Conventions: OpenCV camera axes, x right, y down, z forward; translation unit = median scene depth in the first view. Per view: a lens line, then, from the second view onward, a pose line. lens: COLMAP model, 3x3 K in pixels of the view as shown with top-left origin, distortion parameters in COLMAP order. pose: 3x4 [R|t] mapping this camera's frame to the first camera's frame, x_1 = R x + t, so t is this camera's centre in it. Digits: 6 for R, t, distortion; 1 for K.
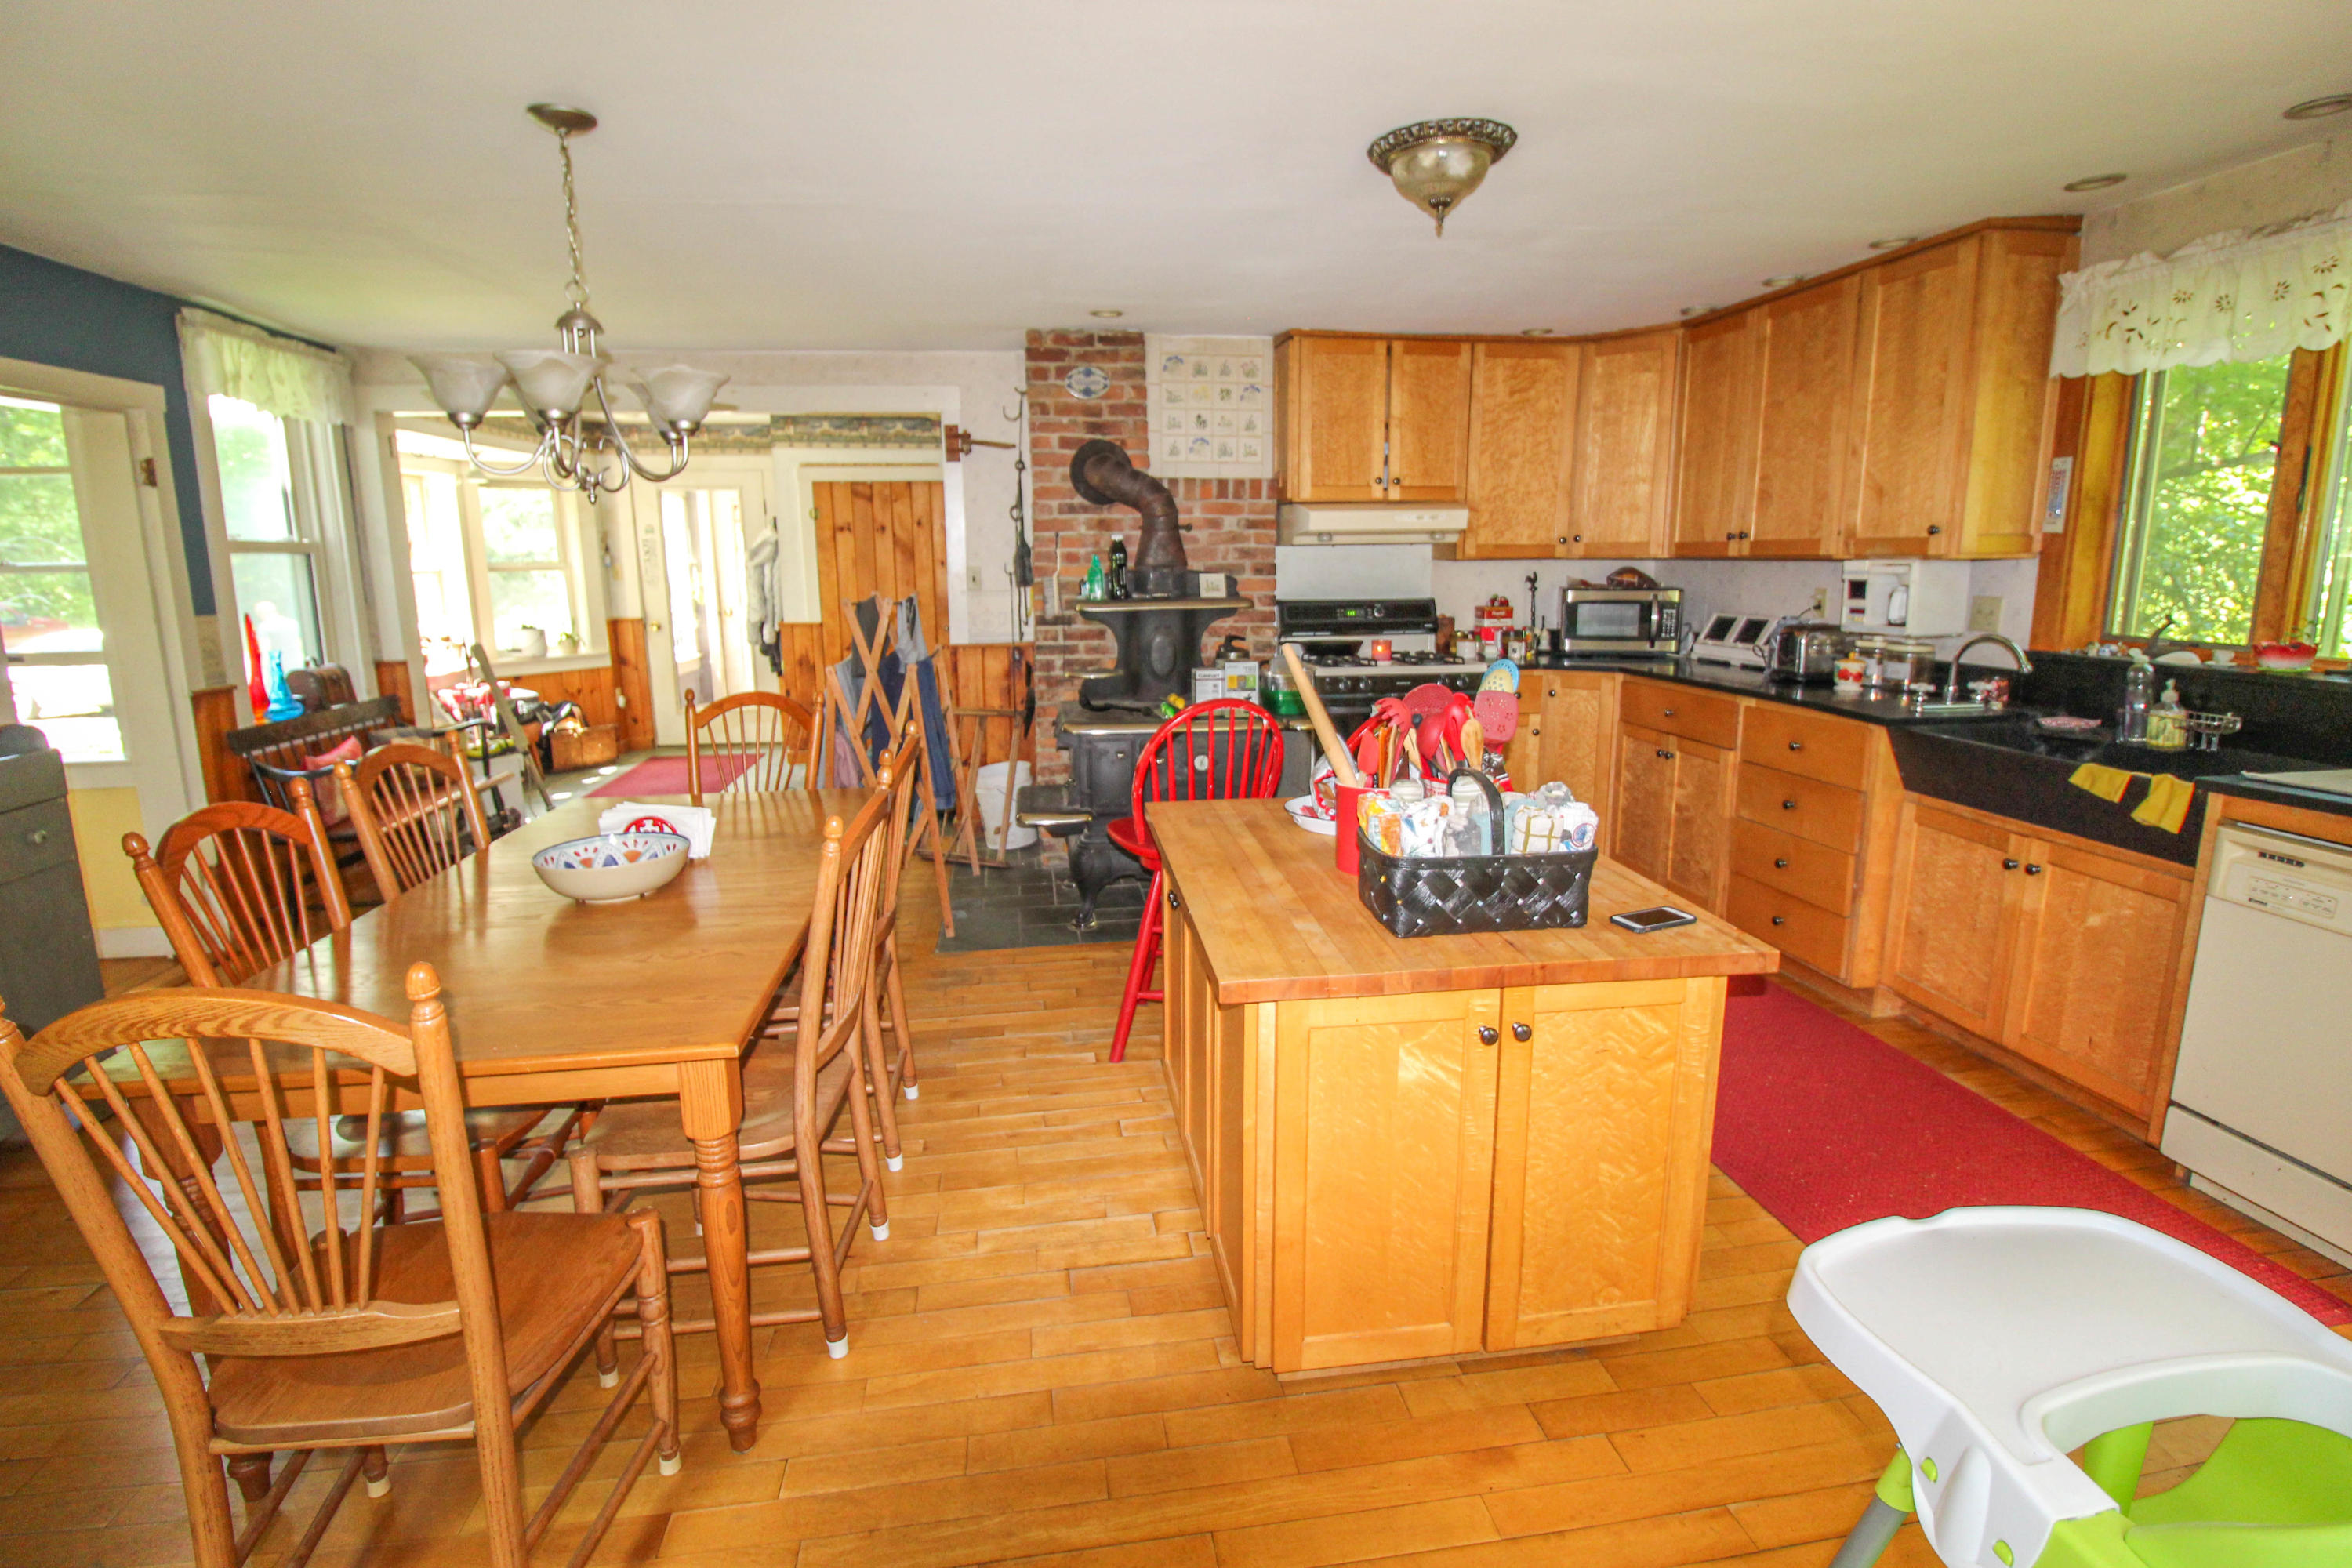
lens RADIAL K [[1133.4, 0, 1178.8], [0, 1133.4, 778.0], [0, 0, 1]] dist [-0.001807, 0.000205]
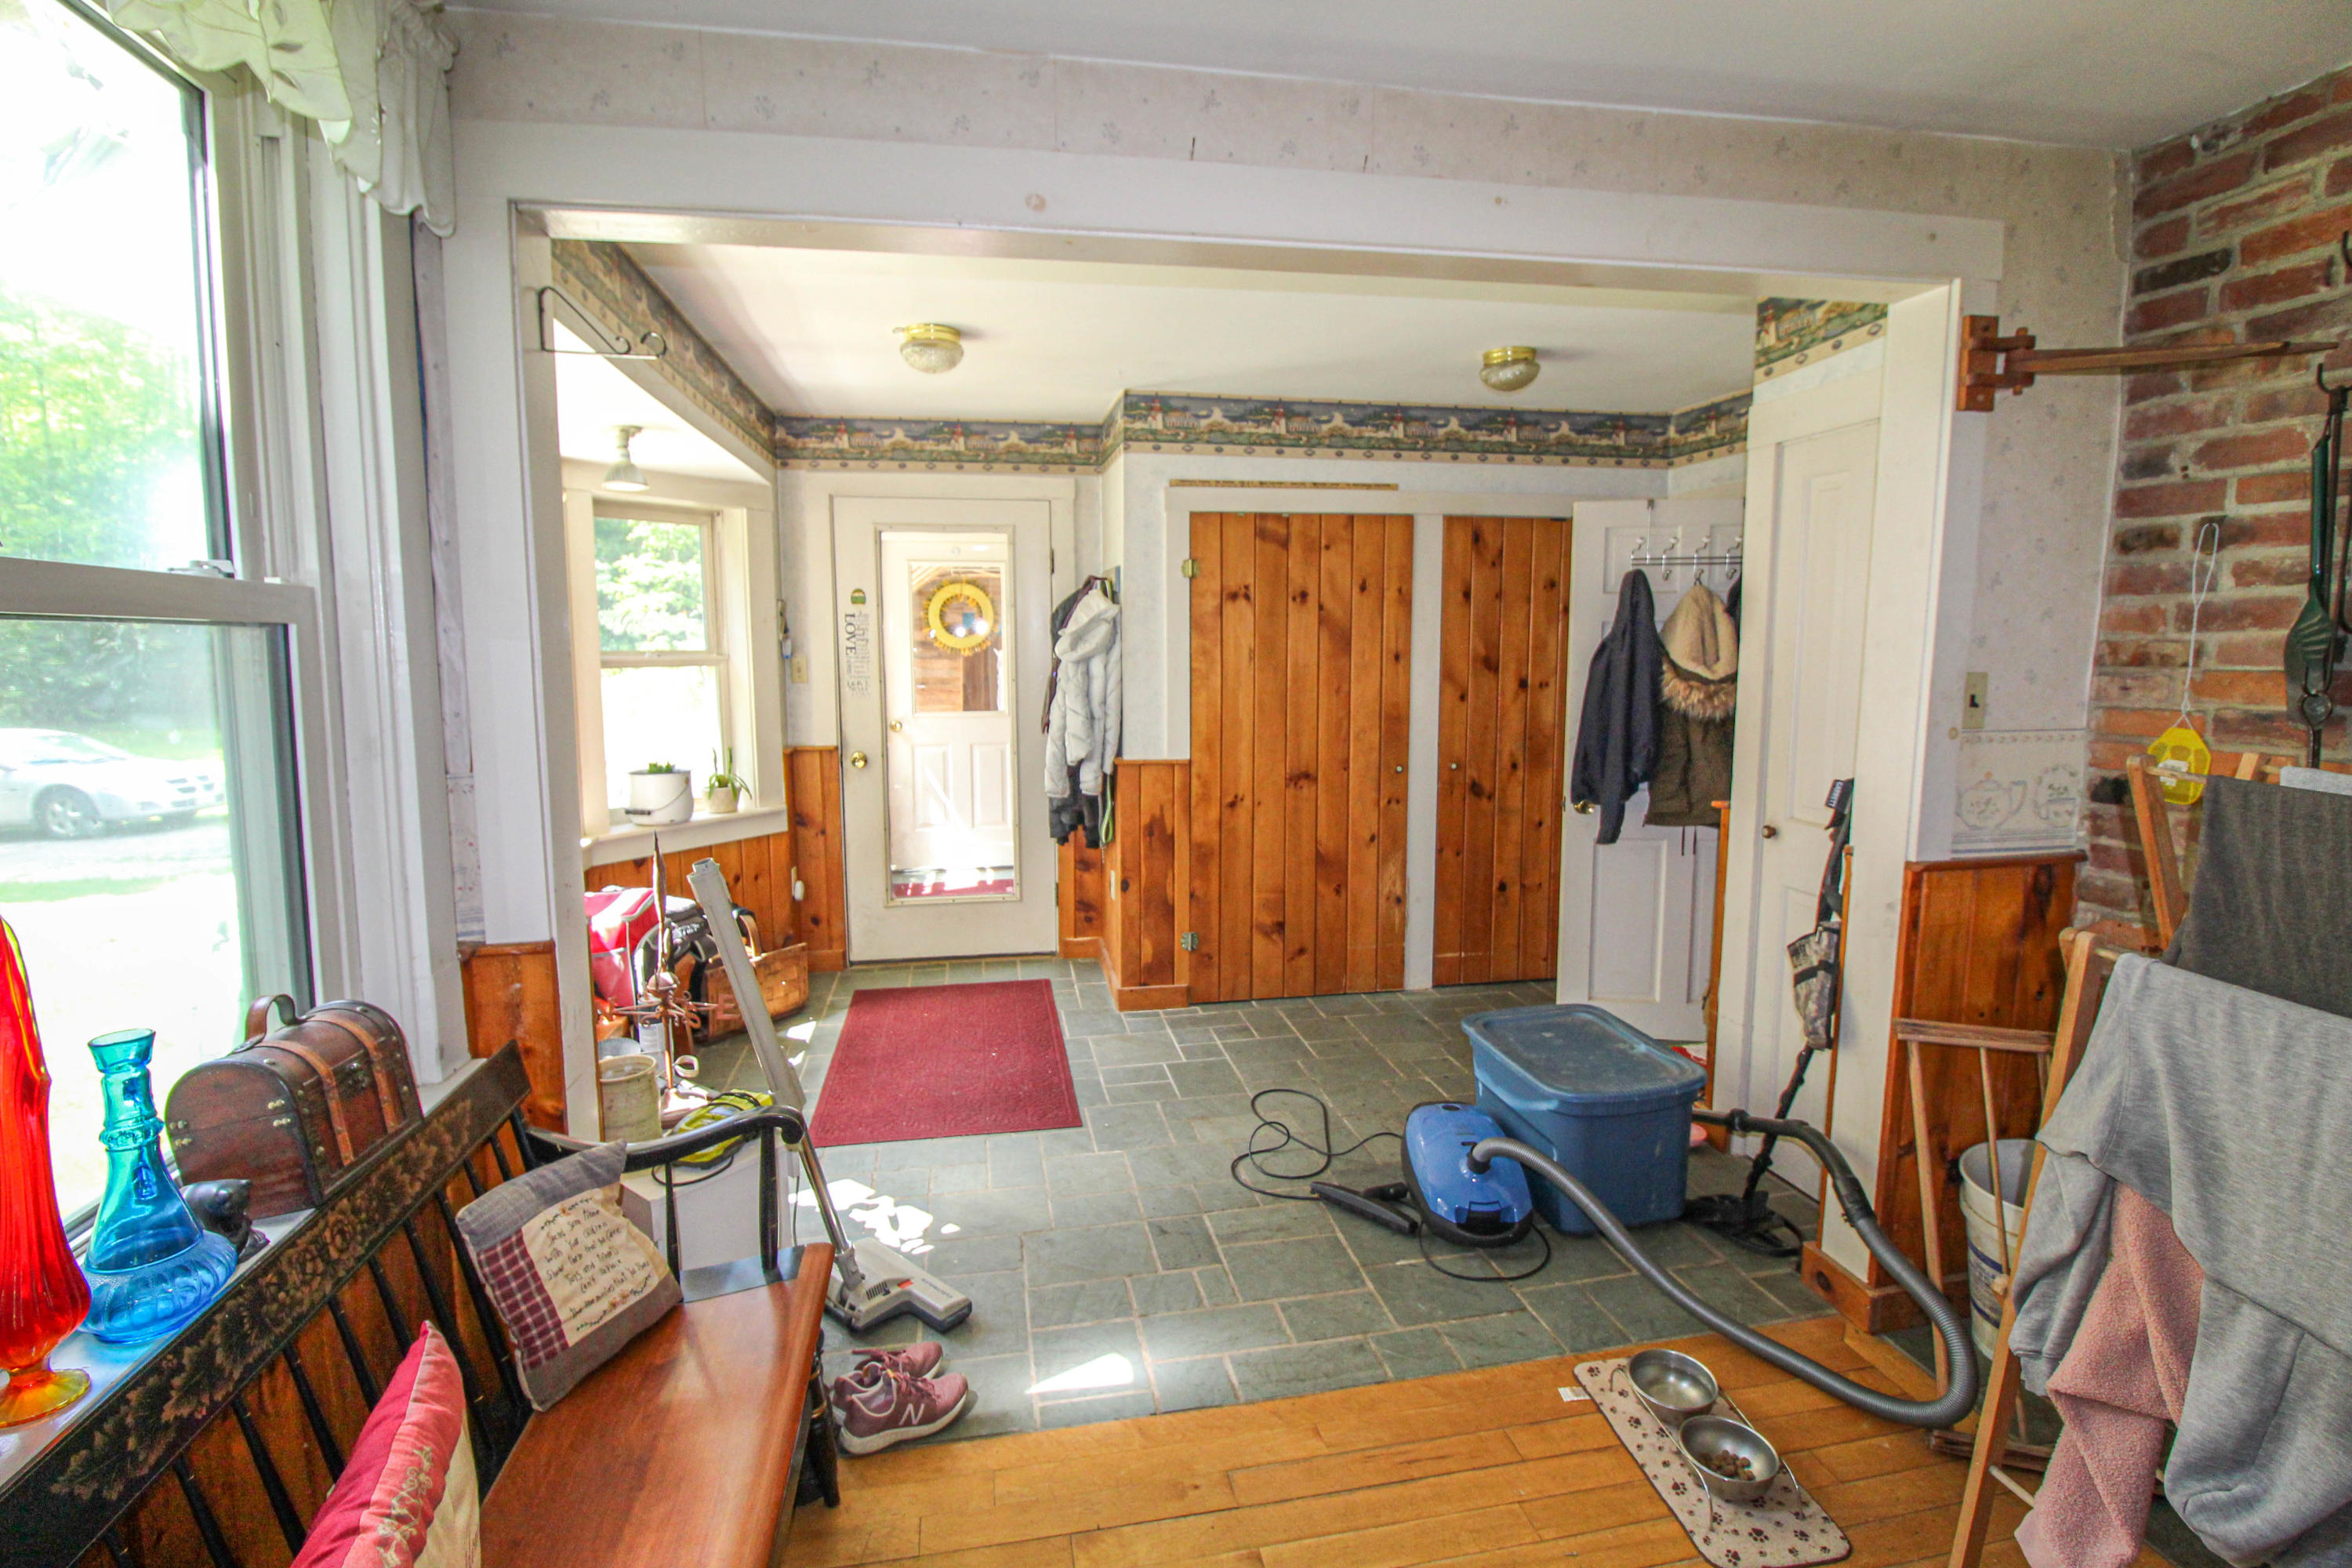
lens RADIAL K [[1133.4, 0, 1181.7], [0, 1133.4, 774.4], [0, 0, 1]] dist [-0.001807, 0.000205]
pose [[0.999034, -0.000379, 0.043936, -0.347550], [0.003915, 0.996753, -0.080428, -0.085412], [-0.043763, 0.080523, 0.995792, 0.444441]]
